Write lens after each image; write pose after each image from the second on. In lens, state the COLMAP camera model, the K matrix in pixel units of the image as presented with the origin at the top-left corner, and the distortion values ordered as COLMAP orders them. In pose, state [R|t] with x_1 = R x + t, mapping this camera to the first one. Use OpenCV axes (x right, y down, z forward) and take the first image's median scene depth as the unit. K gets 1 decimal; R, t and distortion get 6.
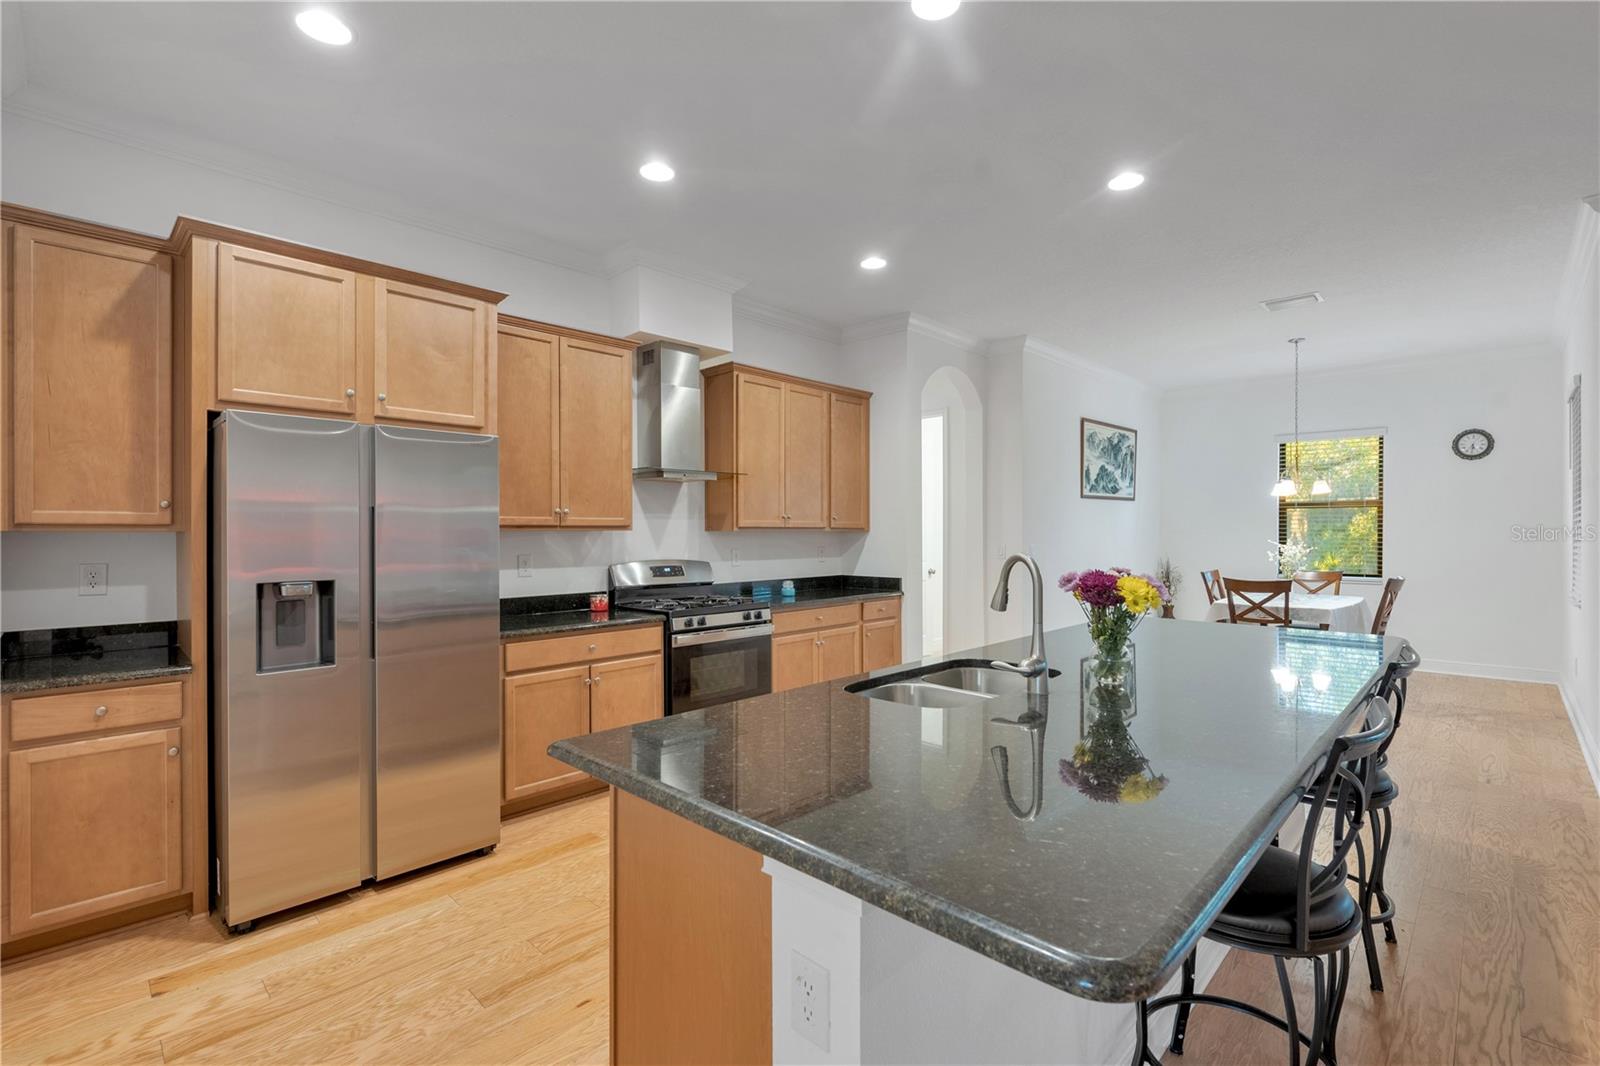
lens RADIAL K [[716.0, 0, 806.0], [0, 716.0, 532.8], [0, 0, 1]] dist [-0.001090, -0.000106]
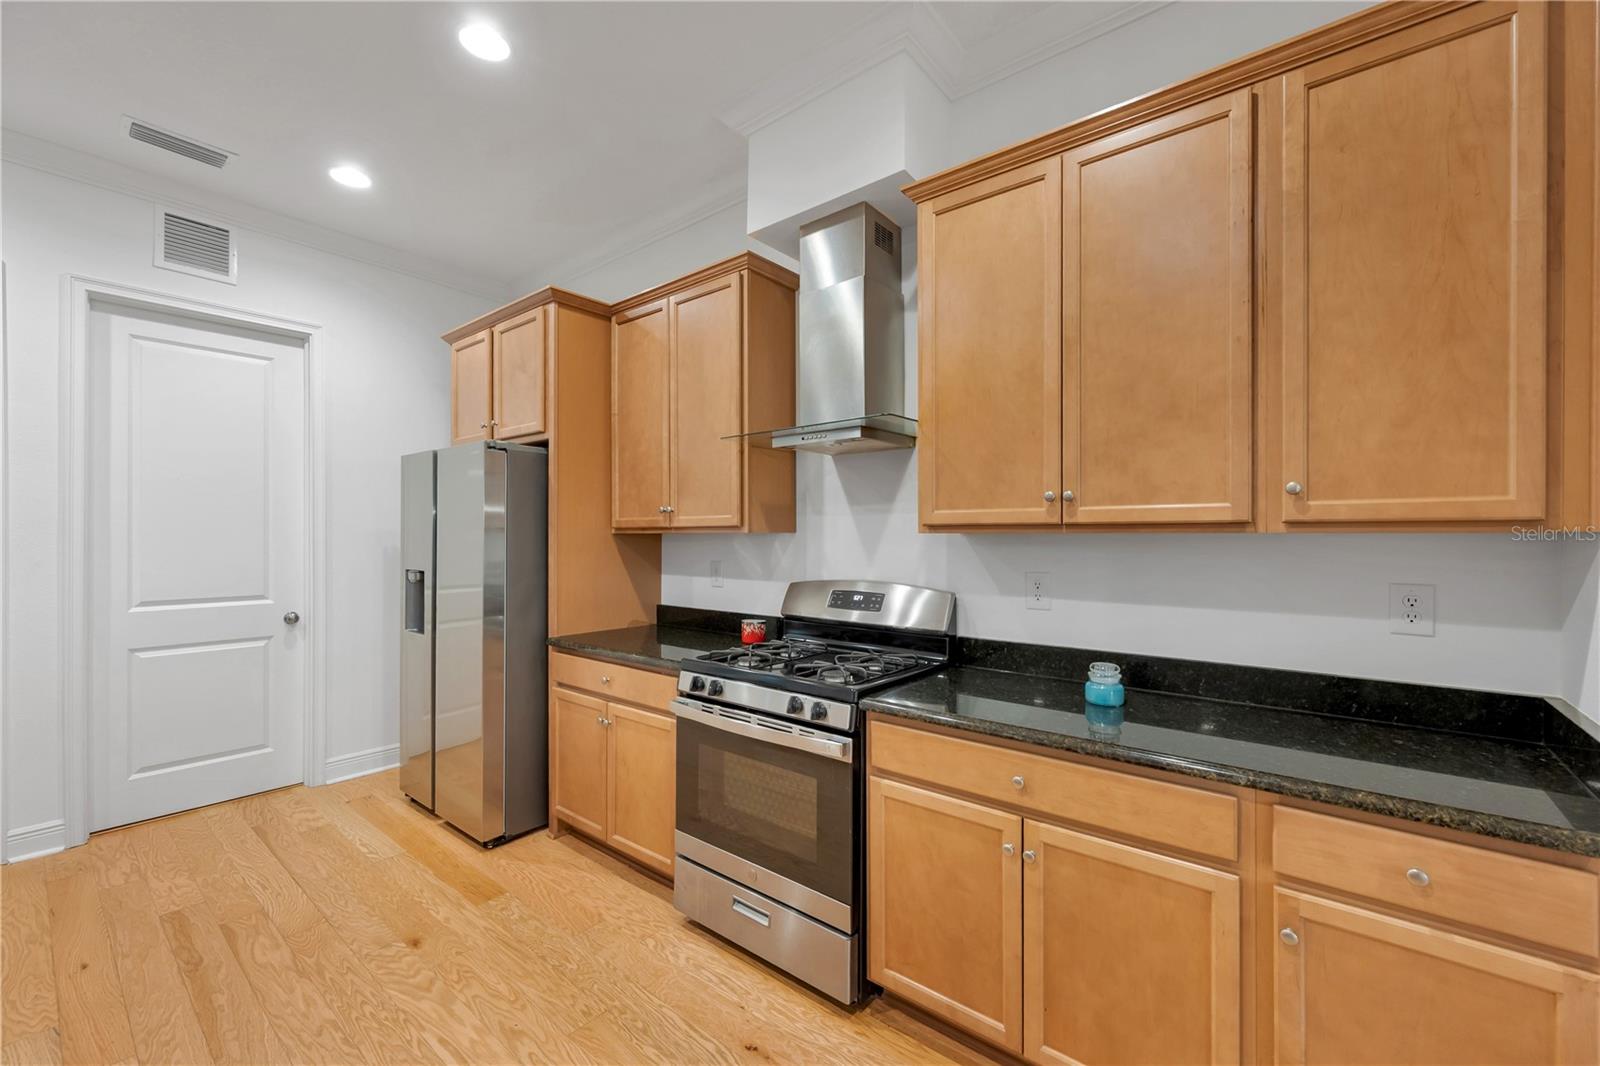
lens RADIAL K [[654.7, 0, 800.0], [0, 654.7, 533.0], [0, 0, 1]] dist [0.000328, 0.000037]
pose [[0.073870, 0.000815, -0.997268, 0.332929], [0.000334, 1.000000, 0.000842, -0.002911], [0.997268, -0.000395, 0.073870, 0.870433]]
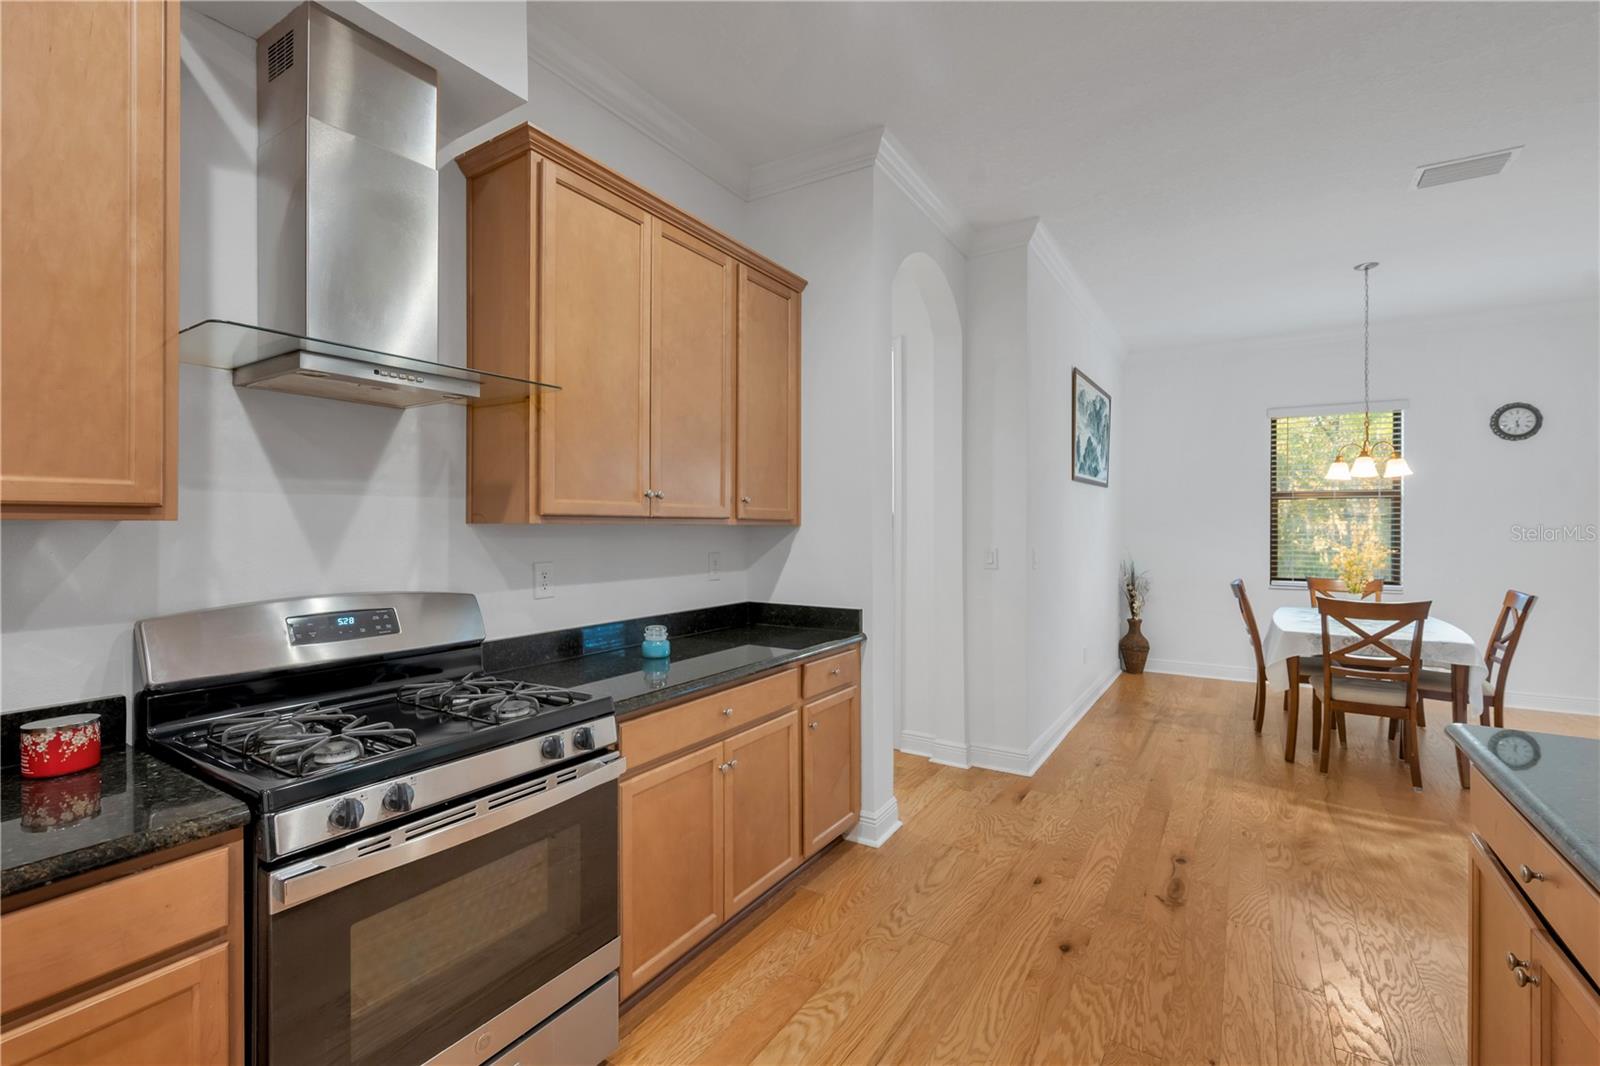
lens RADIAL K [[694.1, 0, 804.3], [0, 694.1, 526.4], [0, 0, 1]] dist [-0.003817, -0.000139]
pose [[0.979212, 0.003367, 0.202812, -0.023543], [-0.002978, 0.999993, -0.002227, -0.000399], [-0.202818, 0.001577, 0.979215, 0.549972]]
